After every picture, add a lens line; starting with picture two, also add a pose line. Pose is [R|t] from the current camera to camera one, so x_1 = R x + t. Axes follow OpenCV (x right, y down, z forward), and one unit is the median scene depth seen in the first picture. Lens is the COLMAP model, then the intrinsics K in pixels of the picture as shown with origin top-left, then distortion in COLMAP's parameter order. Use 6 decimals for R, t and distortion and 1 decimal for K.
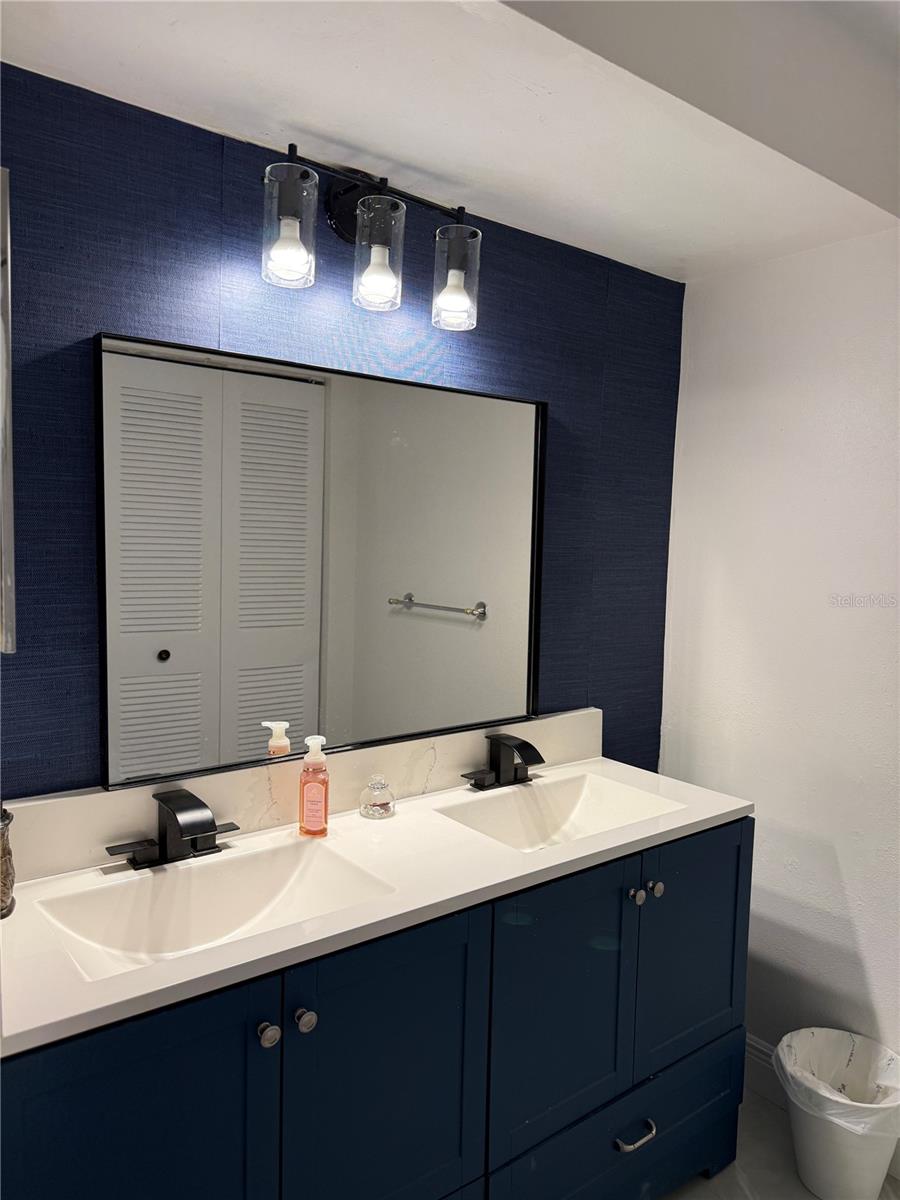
lens RADIAL K [[839.8, 0, 457.3], [0, 839.8, 608.0], [0, 0, 1]] dist [0.075467, -0.088457]
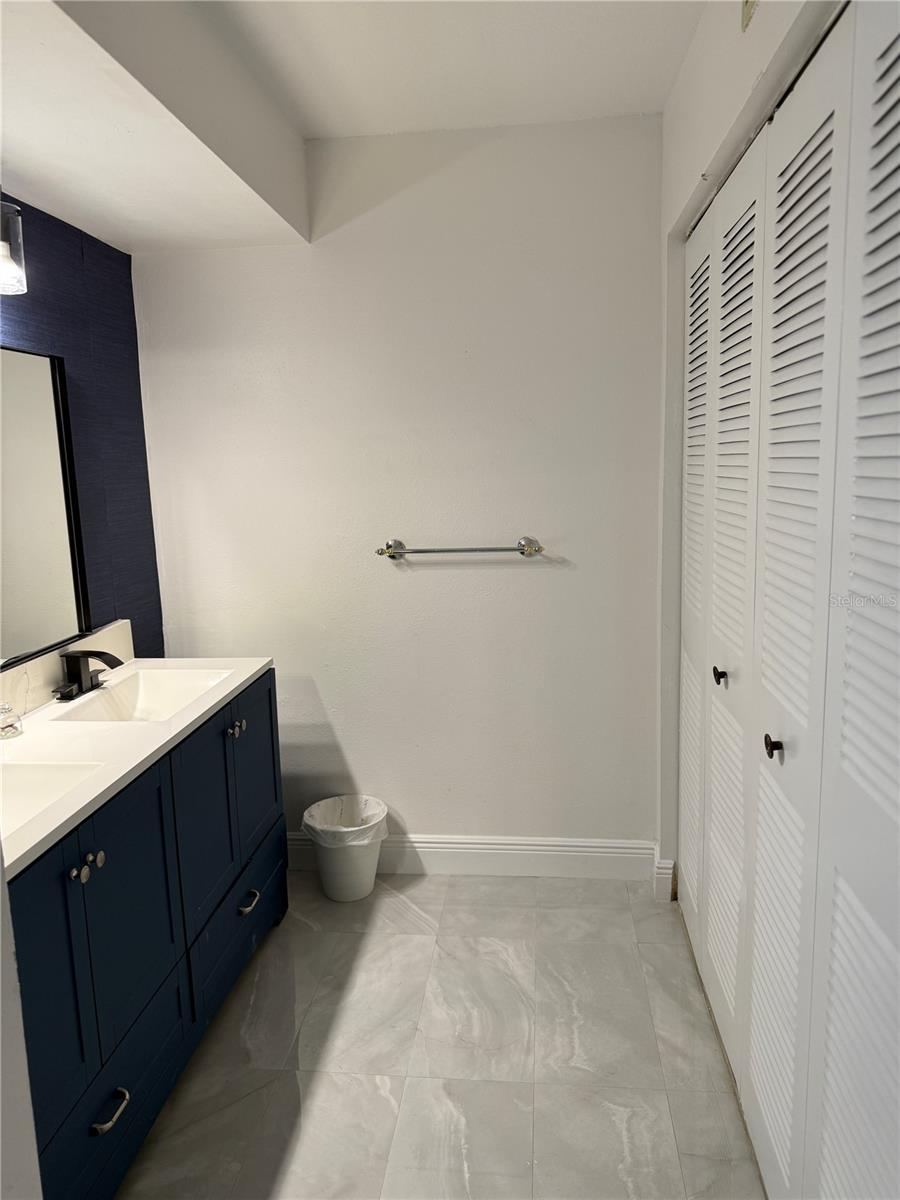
lens RADIAL K [[839.8, 0, 448.6], [0, 839.8, 599.9], [0, 0, 1]] dist [0.075467, -0.088457]
pose [[0.689960, -0.165441, 0.704687, -0.401428], [0.110877, 0.986197, 0.122971, -0.004486], [-0.715305, -0.006711, 0.698780, -0.177341]]
